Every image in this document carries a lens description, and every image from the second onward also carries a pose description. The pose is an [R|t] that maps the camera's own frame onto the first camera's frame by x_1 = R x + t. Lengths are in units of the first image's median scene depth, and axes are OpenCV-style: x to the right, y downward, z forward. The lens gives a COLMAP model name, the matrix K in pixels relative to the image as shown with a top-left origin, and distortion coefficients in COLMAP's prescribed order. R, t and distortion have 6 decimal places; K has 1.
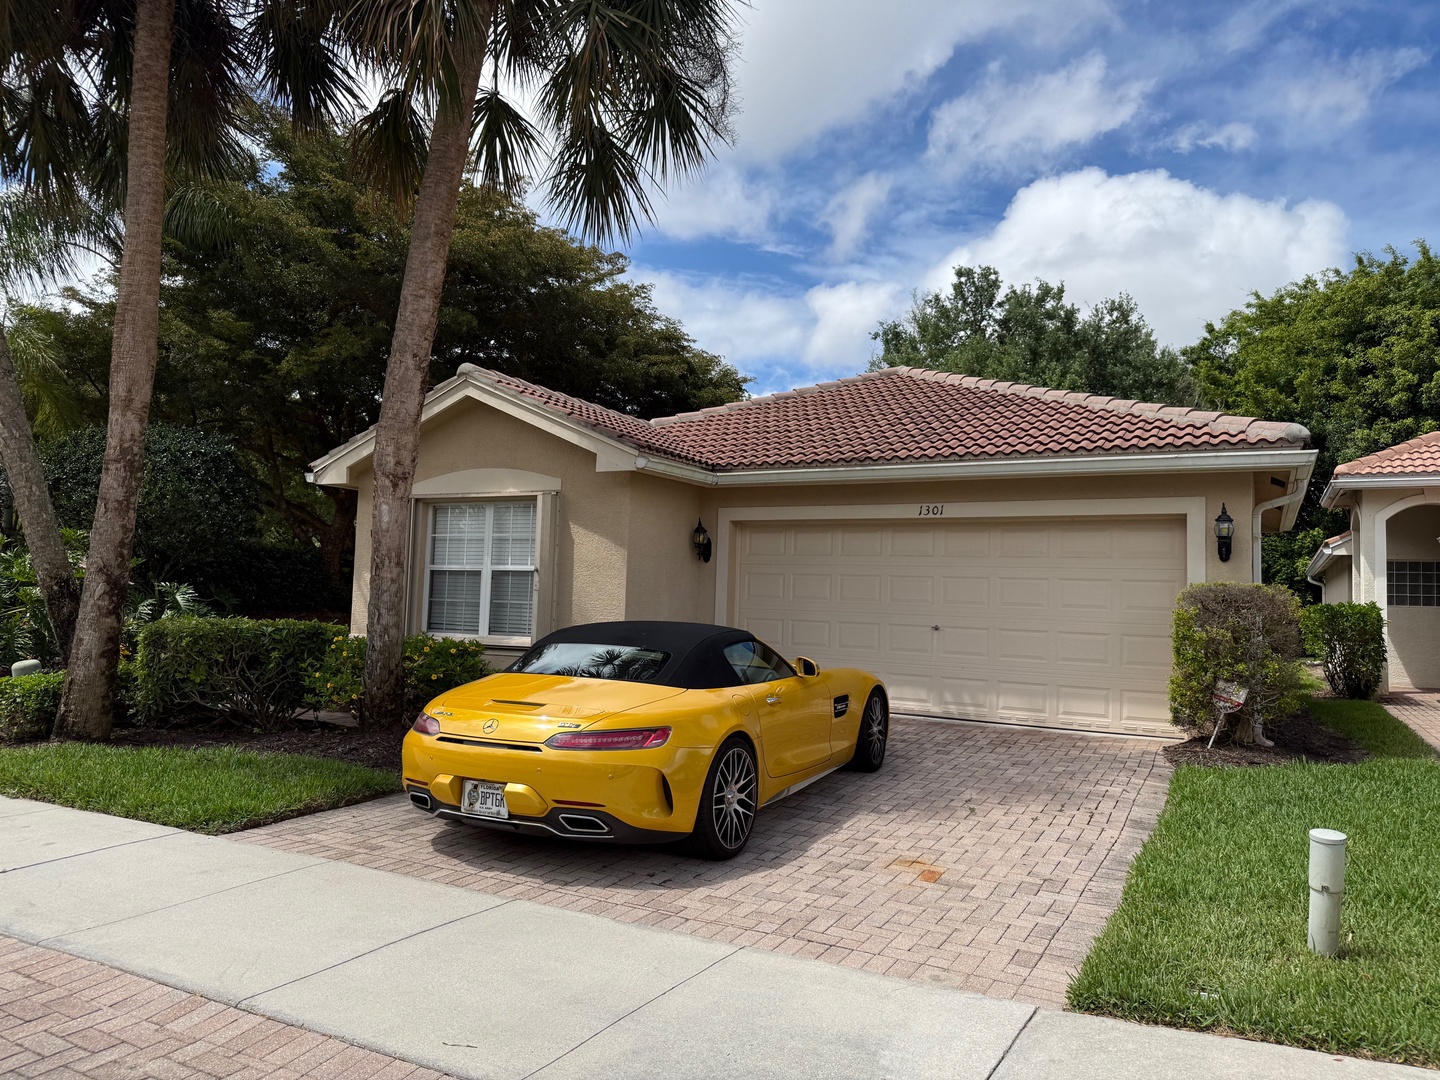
lens RADIAL K [[1009.5, 0, 722.8], [0, 1009.5, 546.5], [0, 0, 1]] dist [0.075772, -0.100831]
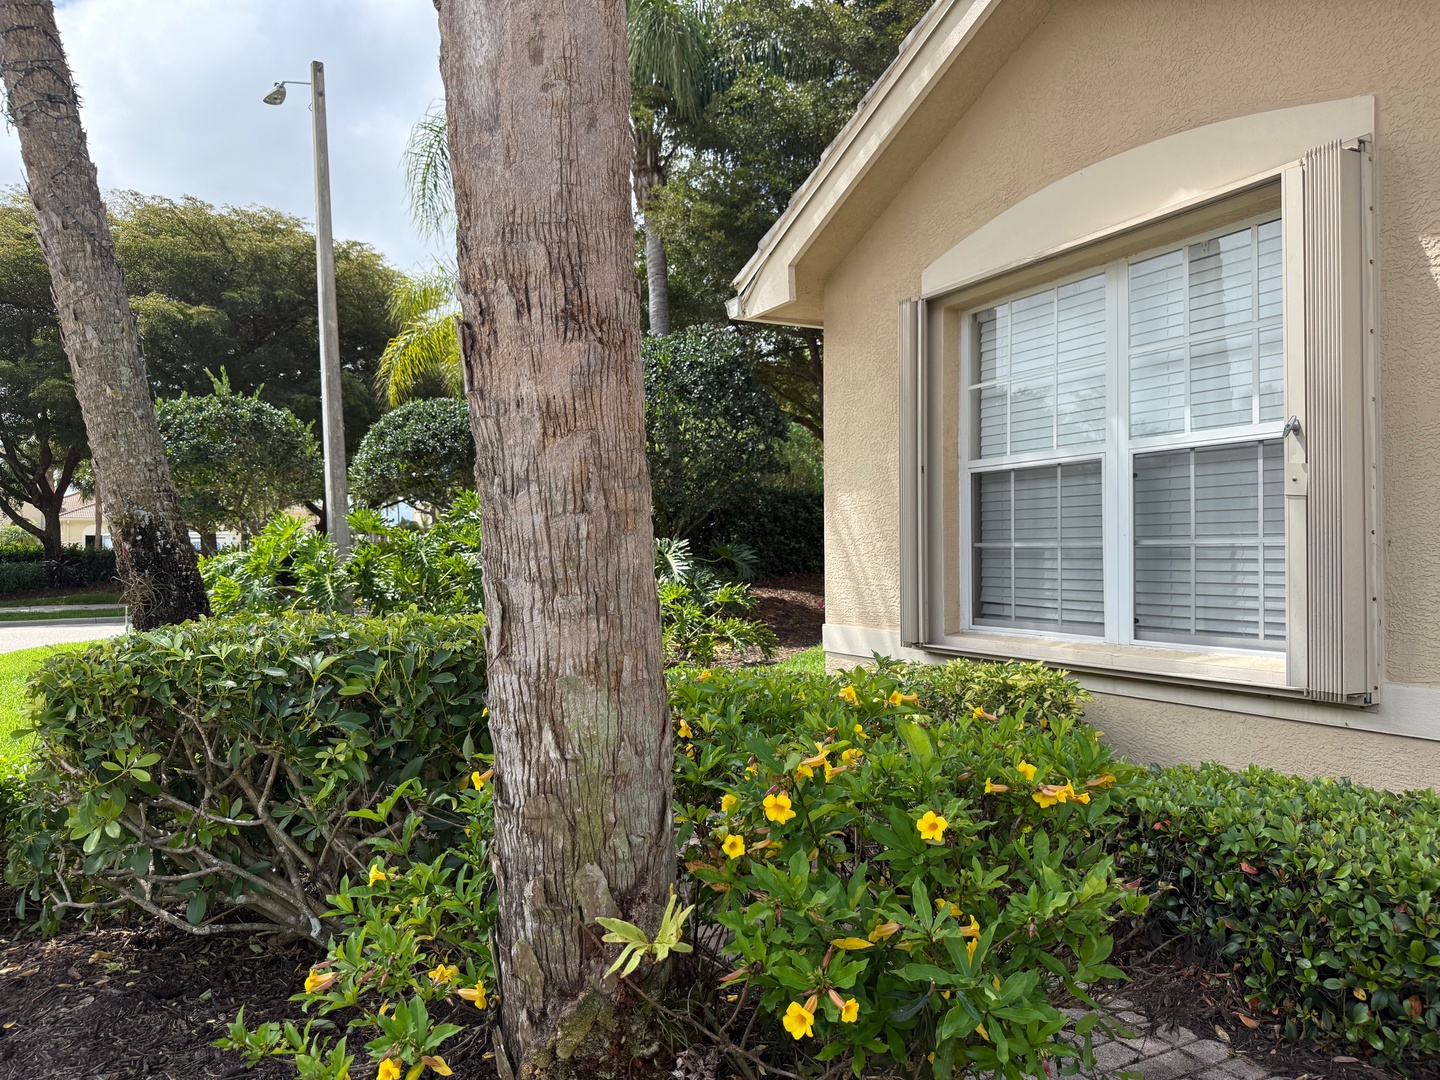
lens RADIAL K [[1009.5, 0, 722.8], [0, 1009.5, 546.5], [0, 0, 1]] dist [0.075772, -0.100831]
pose [[0.824716, -0.042005, -0.563985, -0.145905], [0.065385, 0.997633, 0.021310, 0.038134], [0.561755, -0.054451, 0.825510, 0.620919]]
